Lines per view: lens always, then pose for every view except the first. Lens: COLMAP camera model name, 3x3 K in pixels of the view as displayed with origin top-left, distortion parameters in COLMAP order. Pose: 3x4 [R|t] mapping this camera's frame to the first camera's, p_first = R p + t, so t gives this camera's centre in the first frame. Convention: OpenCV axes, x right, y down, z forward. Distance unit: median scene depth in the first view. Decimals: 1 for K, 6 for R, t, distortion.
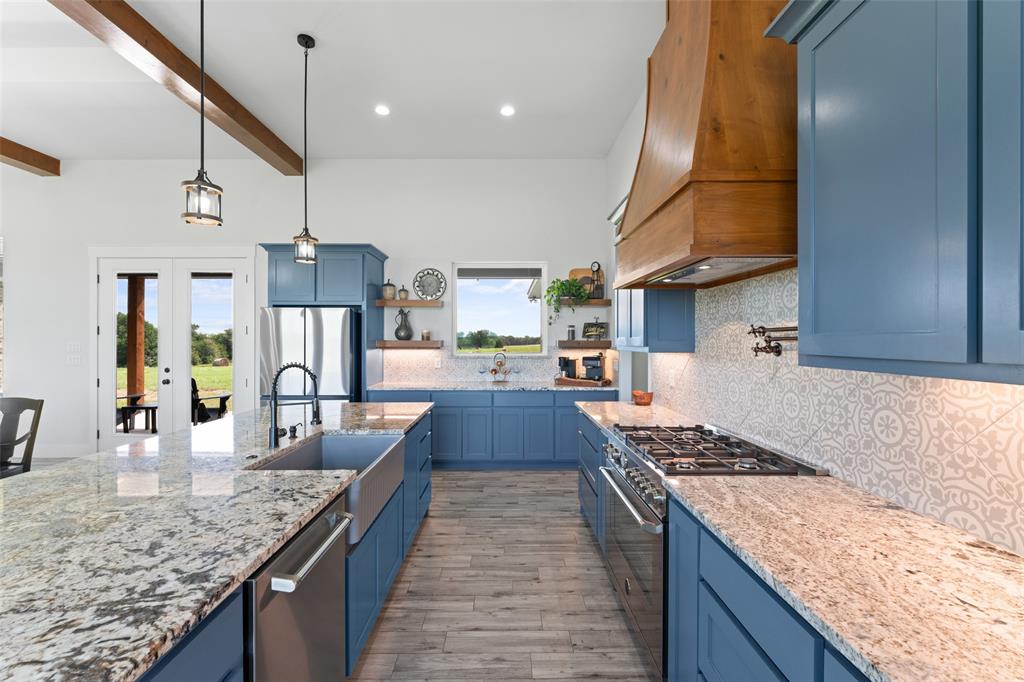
lens RADIAL K [[434.6, 0, 506.2], [0, 434.6, 340.1], [0, 0, 1]] dist [-0.002808, -0.000671]
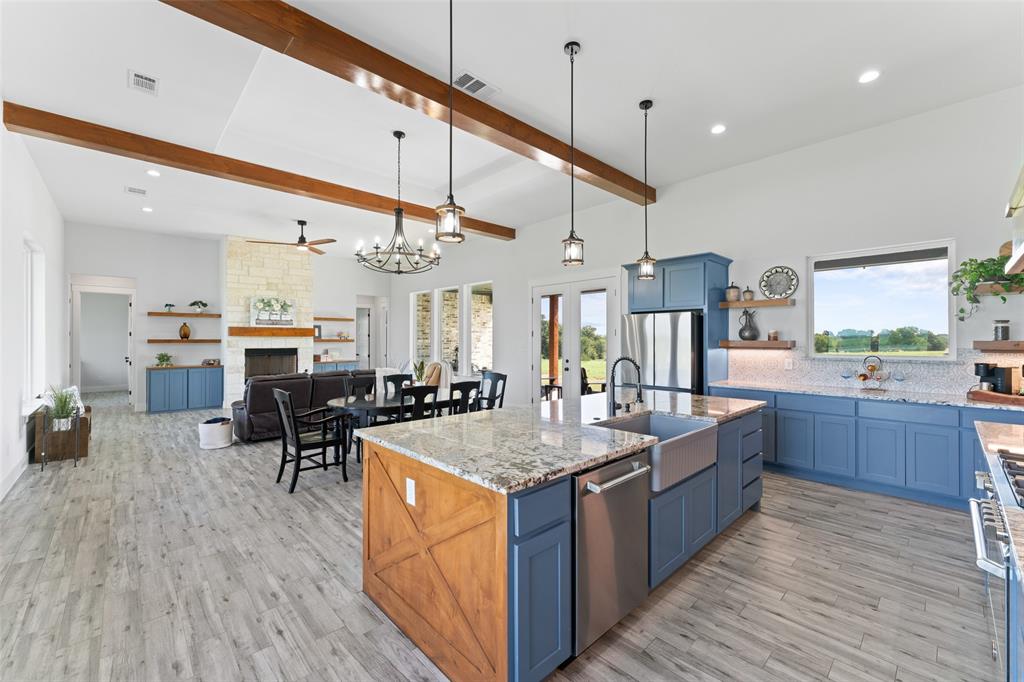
lens RADIAL K [[410.2, 0, 511.2], [0, 410.2, 338.6], [0, 0, 1]] dist [-0.002843, 0.000778]
pose [[0.682195, -0.000884, -0.731170, 0.111070], [-0.001336, 0.999996, -0.002456, -0.000733], [0.731169, 0.002653, 0.682191, -0.080251]]
